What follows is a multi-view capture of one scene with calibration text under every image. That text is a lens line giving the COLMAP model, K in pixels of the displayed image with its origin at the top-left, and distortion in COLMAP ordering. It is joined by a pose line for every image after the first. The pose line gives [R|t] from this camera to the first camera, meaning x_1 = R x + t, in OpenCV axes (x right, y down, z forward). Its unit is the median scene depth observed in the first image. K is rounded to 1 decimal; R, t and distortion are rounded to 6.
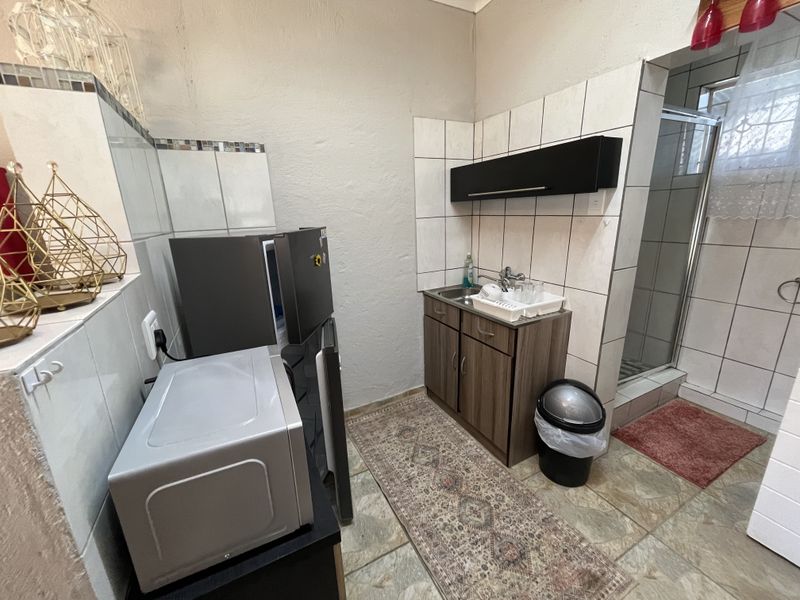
lens RADIAL K [[324.4, 0, 398.3], [0, 324.4, 299.3], [0, 0, 1]] dist [-0.003798, 0.000378]
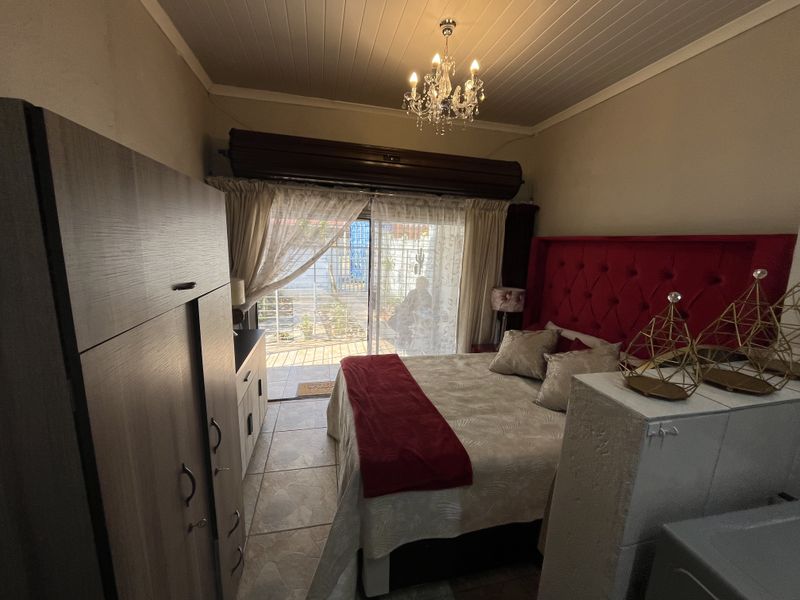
lens RADIAL K [[324.4, 0, 397.1], [0, 324.4, 302.3], [0, 0, 1]] dist [-0.003798, 0.000378]
pose [[-0.237909, 0.203995, -0.949624, 0.099432], [-0.282924, 0.920744, 0.268672, -0.078551], [0.929168, 0.332590, -0.161338, -0.014002]]
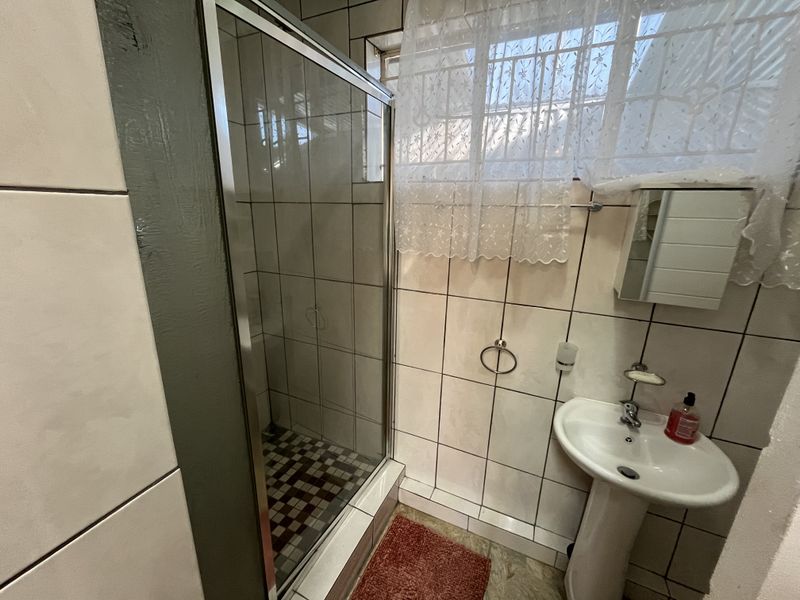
lens RADIAL K [[324.4, 0, 402.1], [0, 324.4, 302.2], [0, 0, 1]] dist [-0.003798, 0.000378]
pose [[0.784174, -0.112669, 0.610226, 0.672649], [0.109804, 0.993055, 0.042249, -0.215740], [-0.610748, 0.033874, 0.791100, 0.584600]]
